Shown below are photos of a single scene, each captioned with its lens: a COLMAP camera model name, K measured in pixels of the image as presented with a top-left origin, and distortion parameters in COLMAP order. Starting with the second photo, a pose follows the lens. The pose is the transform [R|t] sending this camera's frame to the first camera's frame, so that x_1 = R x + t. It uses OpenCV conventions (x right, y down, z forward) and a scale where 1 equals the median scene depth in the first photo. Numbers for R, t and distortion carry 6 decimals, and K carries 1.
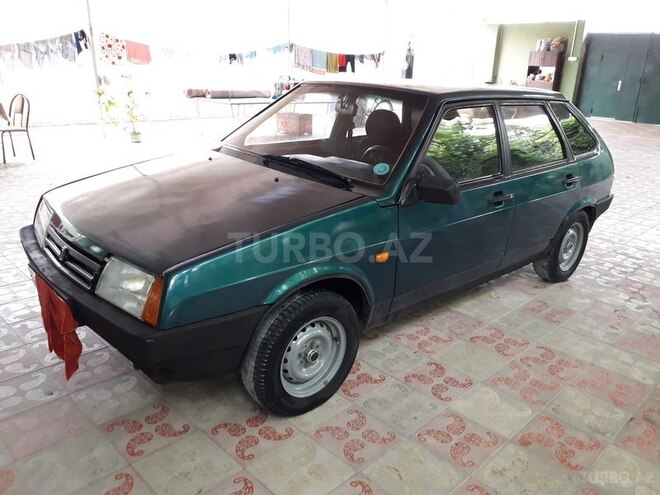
lens RADIAL K [[536.9, 0, 330.2], [0, 536.9, 248.2], [0, 0, 1]] dist [0.008854, 0.004532]
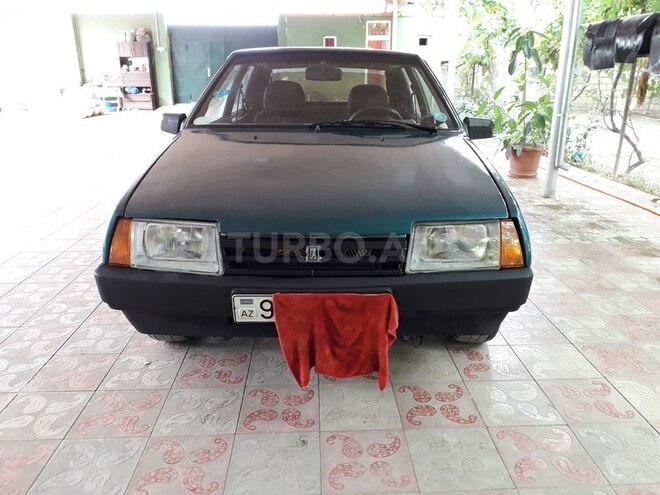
lens RADIAL K [[536.9, 0, 330.3], [0, 536.9, 248.4], [0, 0, 1]] dist [0.008854, 0.004532]
pose [[0.670323, -0.273159, 0.689965, -0.159585], [0.266759, 0.956332, 0.119450, -0.016012], [-0.692465, 0.103984, 0.713919, 0.059651]]
